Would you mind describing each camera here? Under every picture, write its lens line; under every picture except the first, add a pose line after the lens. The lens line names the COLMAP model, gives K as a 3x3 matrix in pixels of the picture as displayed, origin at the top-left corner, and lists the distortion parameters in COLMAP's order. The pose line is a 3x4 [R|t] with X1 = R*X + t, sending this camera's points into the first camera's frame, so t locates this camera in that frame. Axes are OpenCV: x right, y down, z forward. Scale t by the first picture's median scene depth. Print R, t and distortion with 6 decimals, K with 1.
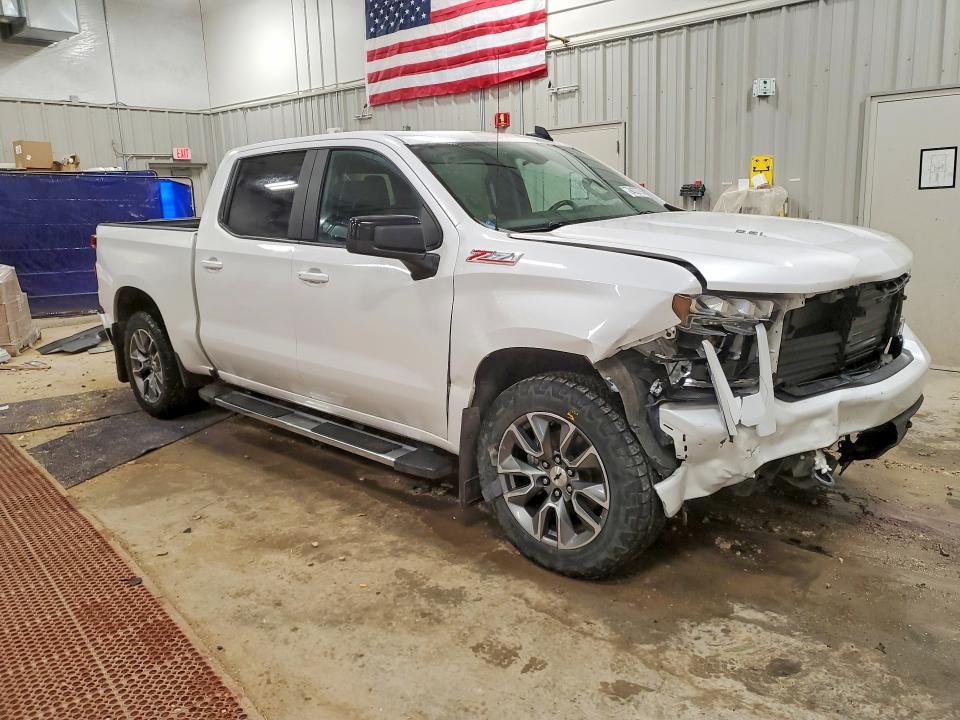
lens RADIAL K [[804.1, 0, 477.6], [0, 804.1, 357.6], [0, 0, 1]] dist [0.010740, 0.014365]
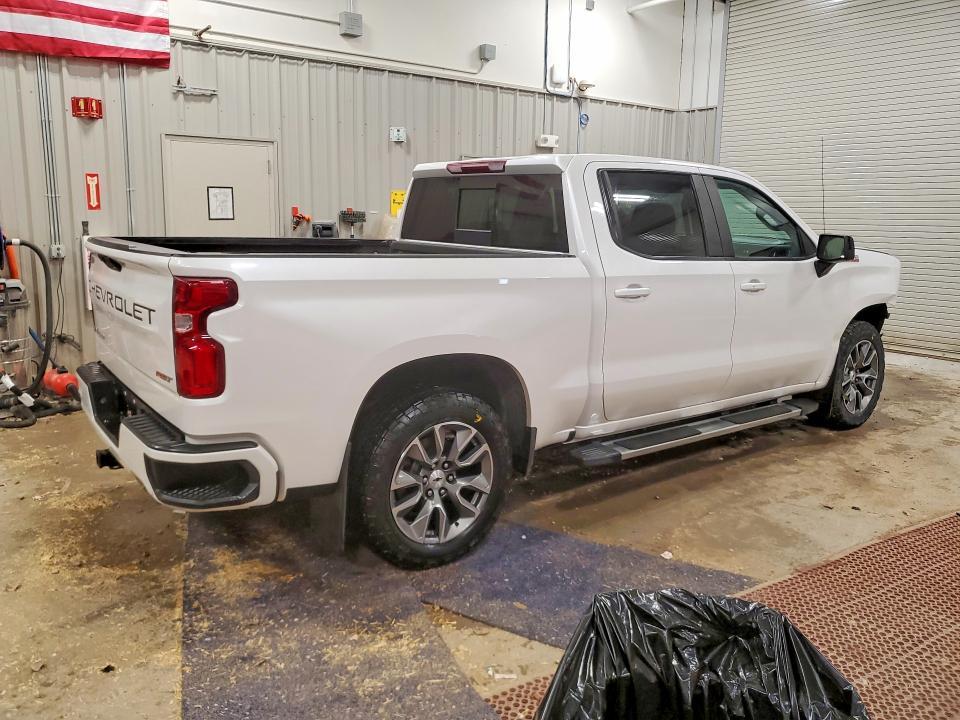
lens RADIAL K [[804.1, 0, 476.5], [0, 804.1, 359.4], [0, 0, 1]] dist [0.010740, 0.014365]
pose [[0.096727, -0.146064, 0.984535, -1.288571], [0.181142, 0.975237, 0.126888, -0.199677], [-0.978689, 0.166067, 0.120790, 1.157554]]
